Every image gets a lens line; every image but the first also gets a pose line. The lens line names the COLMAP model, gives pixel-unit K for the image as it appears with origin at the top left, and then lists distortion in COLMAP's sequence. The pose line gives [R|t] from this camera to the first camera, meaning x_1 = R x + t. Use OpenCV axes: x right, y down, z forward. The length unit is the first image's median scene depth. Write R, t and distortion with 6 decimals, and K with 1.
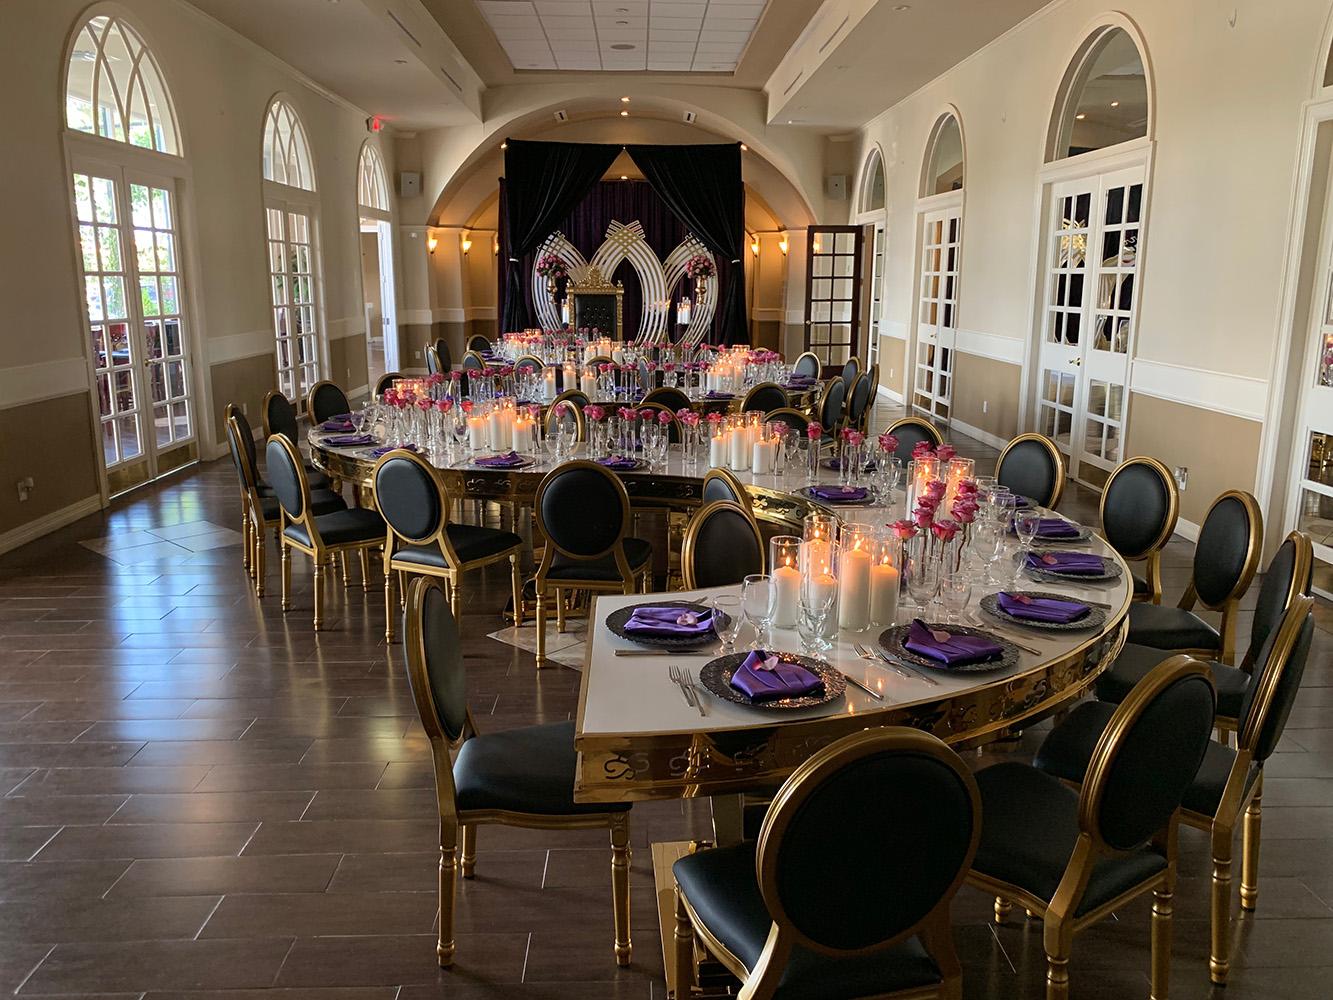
lens RADIAL K [[1007.1, 0, 668.7], [0, 1007.1, 493.9], [0, 0, 1]] dist [0.110997, -0.306468]
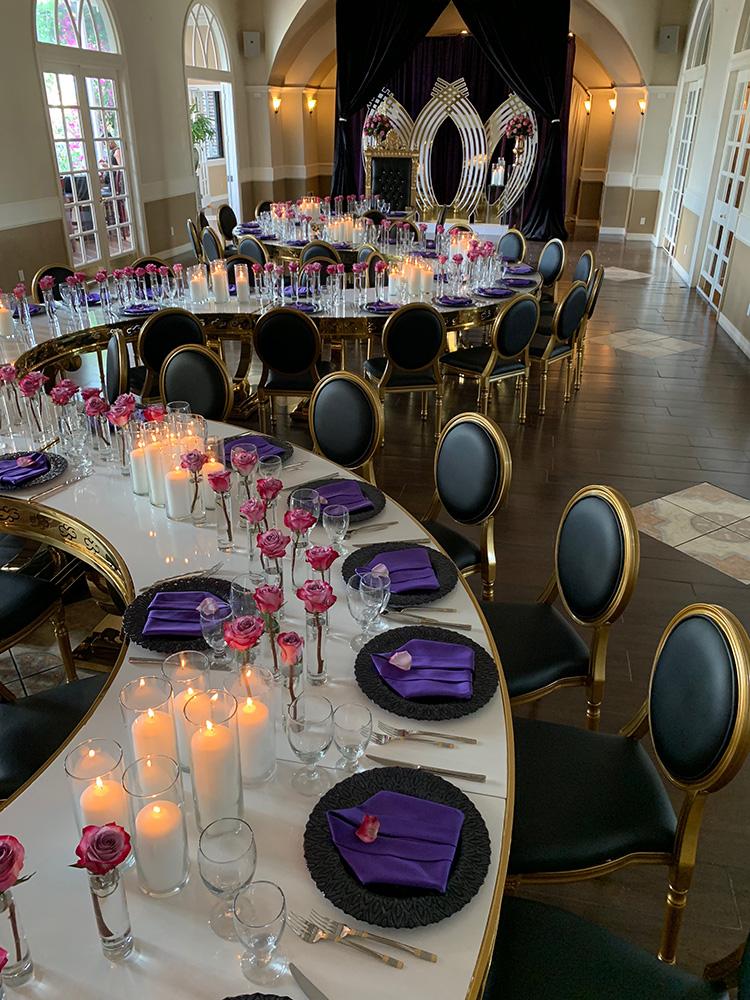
lens RADIAL K [[769.1, 0, 372.0], [0, 769.1, 495.2], [0, 0, 1]] dist [-0.000104, 0.001696]
pose [[0.972627, 0.105371, -0.207109, 0.094054], [-0.053096, 0.968476, 0.243382, -0.048334], [0.226226, -0.225724, 0.947560, 0.155250]]
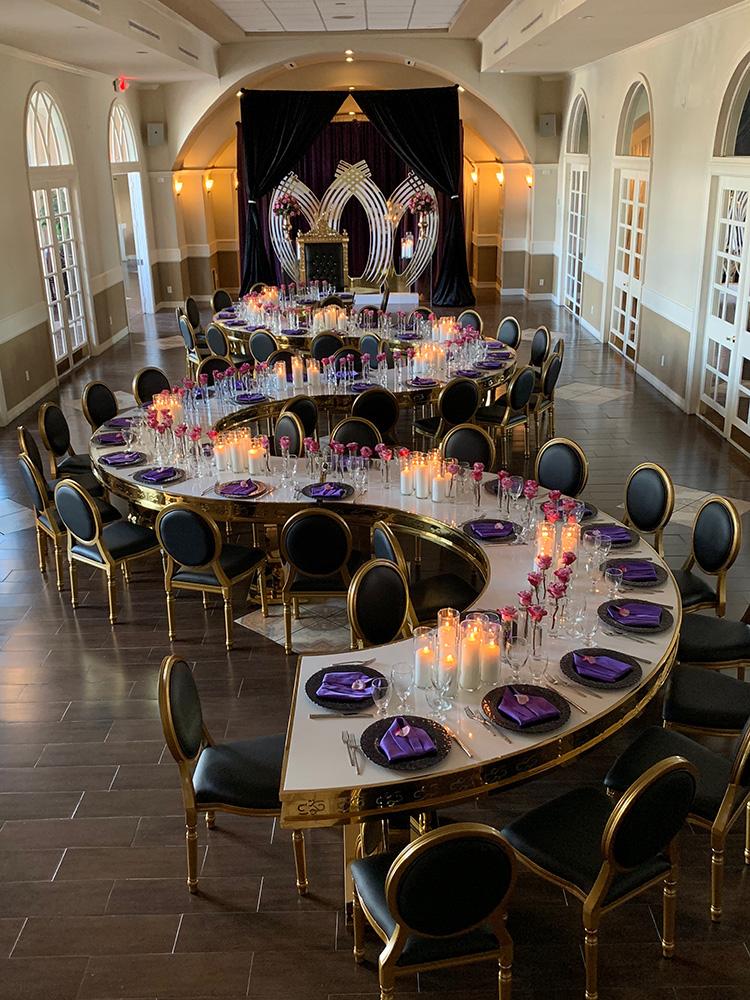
lens RADIAL K [[937.1, 0, 378.1], [0, 937.1, 496.9], [0, 0, 1]] dist [0.096939, -0.254348]
pose [[0.999349, -0.012347, -0.033895, 0.015733], [0.016895, 0.990375, 0.137372, -0.055660], [0.031873, -0.137856, 0.989939, -0.057414]]
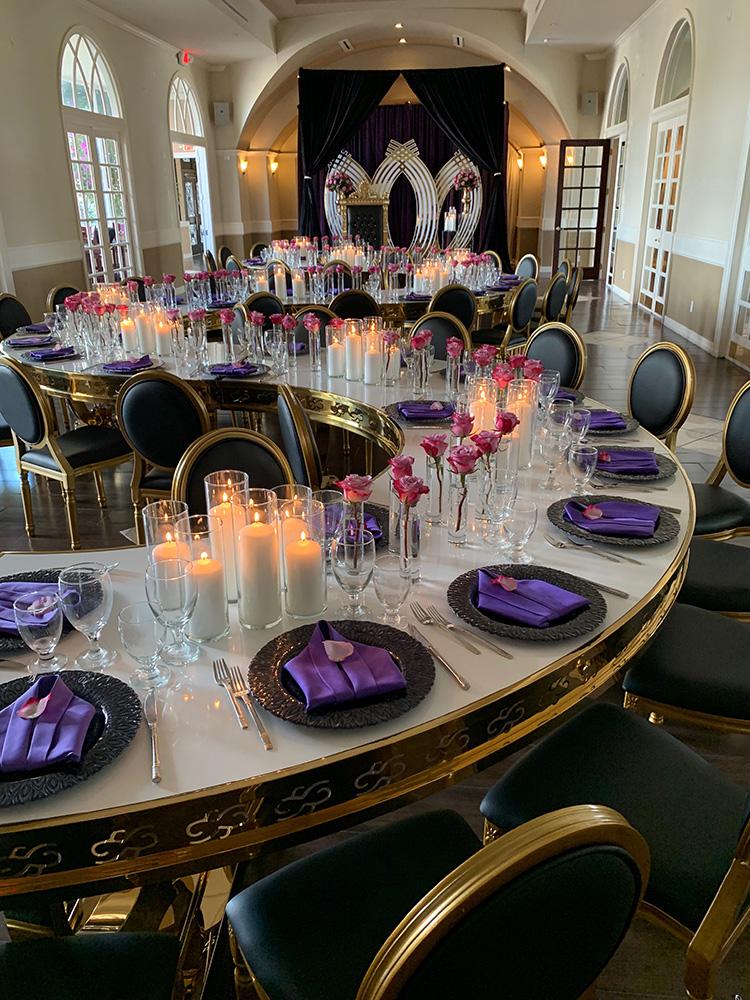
lens RADIAL K [[769.1, 0, 372.0], [0, 769.1, 495.2], [0, 0, 1]] dist [-0.000104, 0.001696]
pose [[0.990949, 0.033129, -0.130086, 0.055318], [-0.011896, 0.986929, 0.160718, -0.009321], [0.133710, -0.157716, 0.978390, 0.073471]]
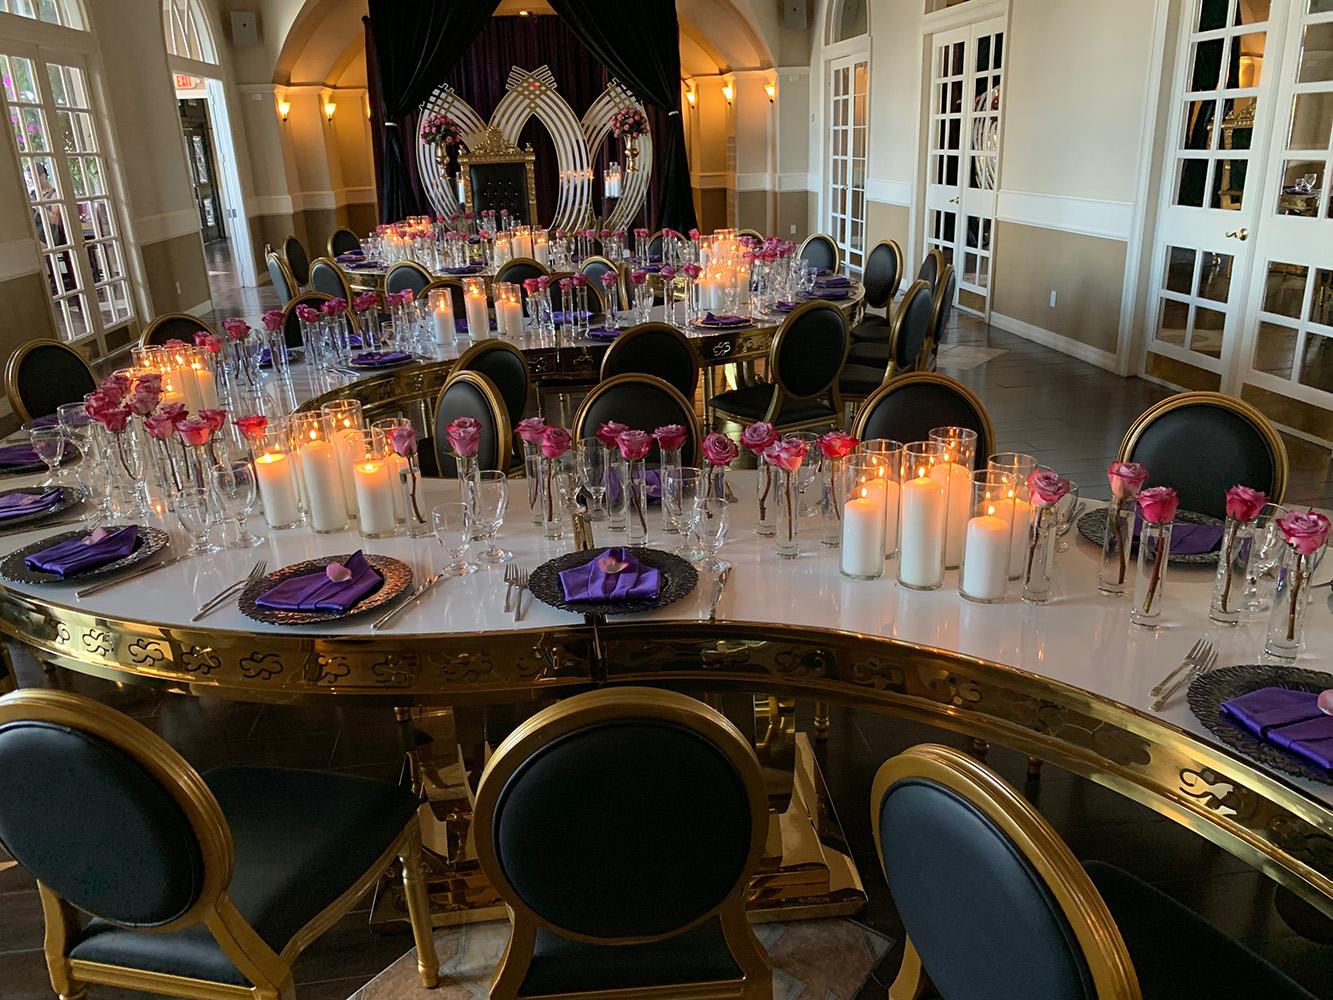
lens RADIAL K [[1031.3, 0, 662.4], [0, 1031.3, 500.3], [0, 0, 1]] dist [0.000428, 0.001472]
pose [[0.995613, -0.066547, 0.065781, -0.017125], [0.057936, 0.990451, 0.125103, -0.033430], [-0.073478, -0.120743, 0.989961, 0.176106]]
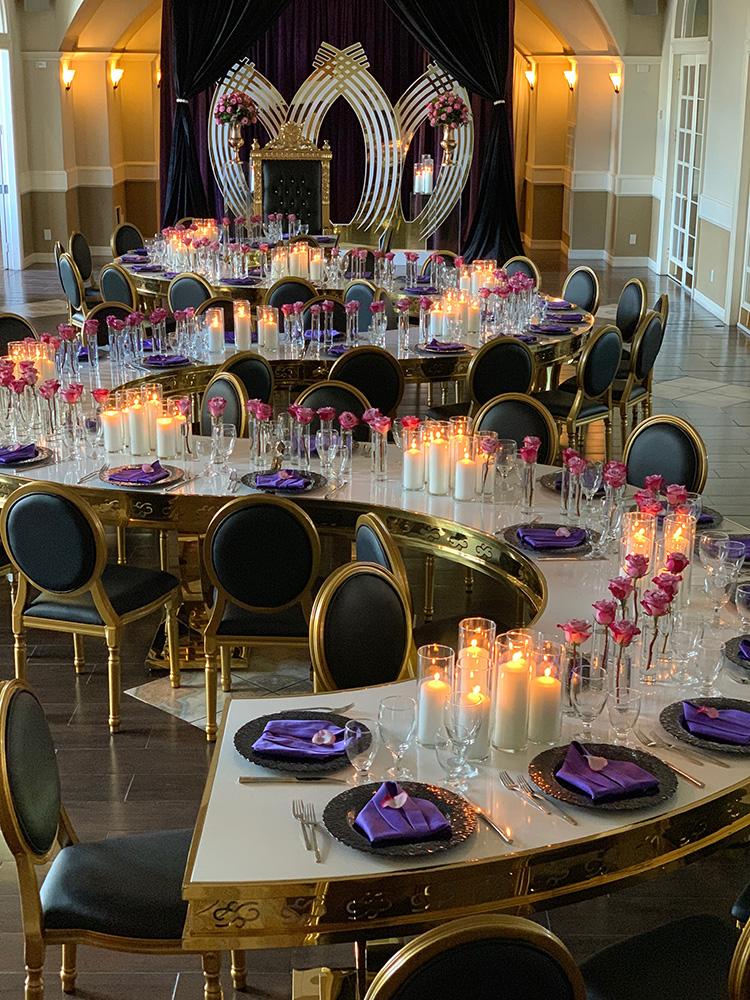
lens RADIAL K [[1488.8, 0, 377.2], [0, 1488.8, 503.7], [0, 0, 1]] dist [0.024227, 0.004106]
pose [[0.999523, 0.011839, -0.028524, 0.016231], [-0.009792, 0.997437, 0.070876, -0.028641], [0.029290, -0.070563, 0.997077, -0.050470]]
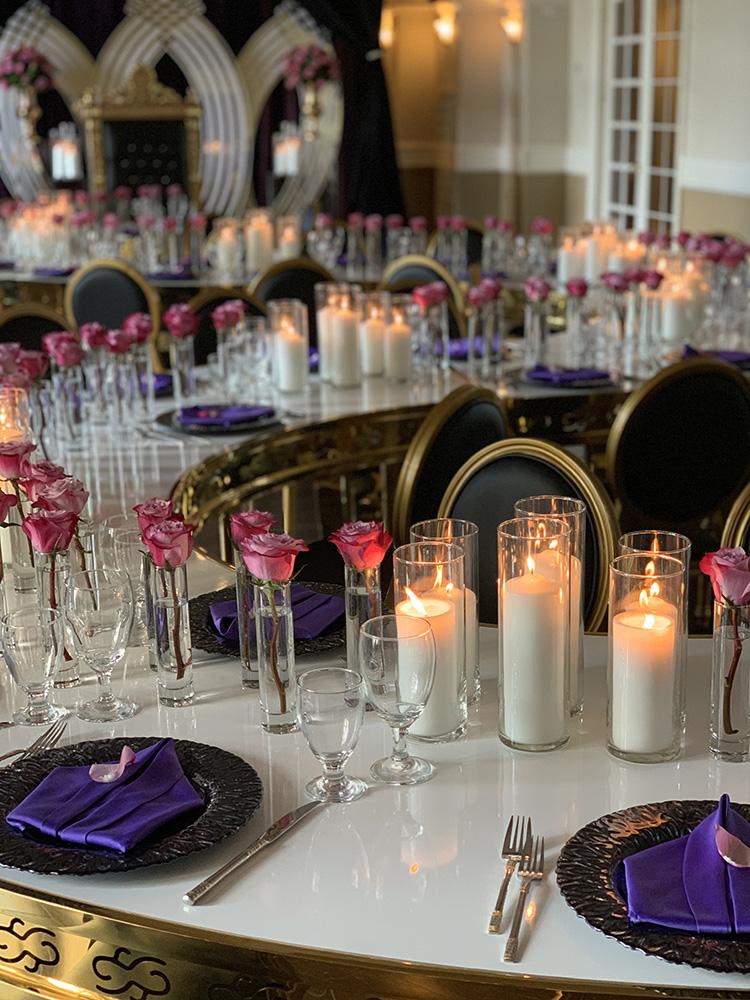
lens RADIAL K [[1514.9, 0, 375.0], [0, 1514.9, 500.0], [0, 0, 1]] dist [0.013234, -0.099865]
pose [[0.985353, -0.056593, 0.160864, -0.083351], [0.049092, 0.997530, 0.050233, -0.038094], [-0.163310, -0.041600, 0.985697, 0.215529]]
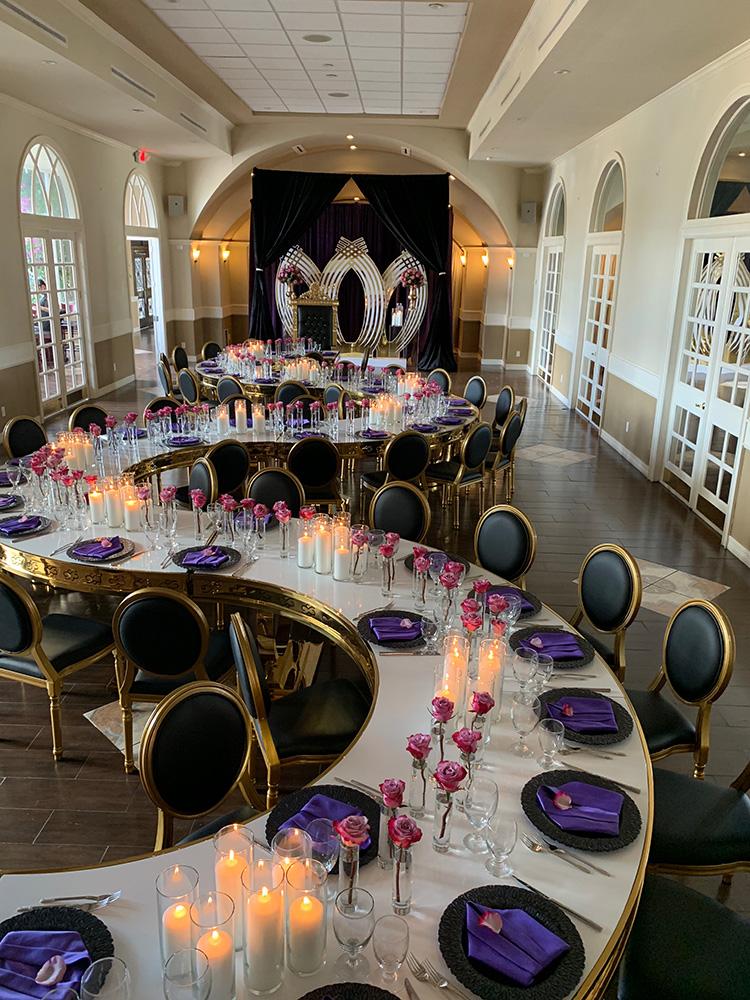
lens RADIAL K [[763.7, 0, 373.9], [0, 763.7, 494.7], [0, 0, 1]] dist [0.052559, -0.102256]
pose [[0.997929, 0.036018, -0.053297, 0.047062], [-0.031168, 0.995527, 0.089184, -0.050648], [0.056271, -0.087338, 0.994588, 0.068938]]
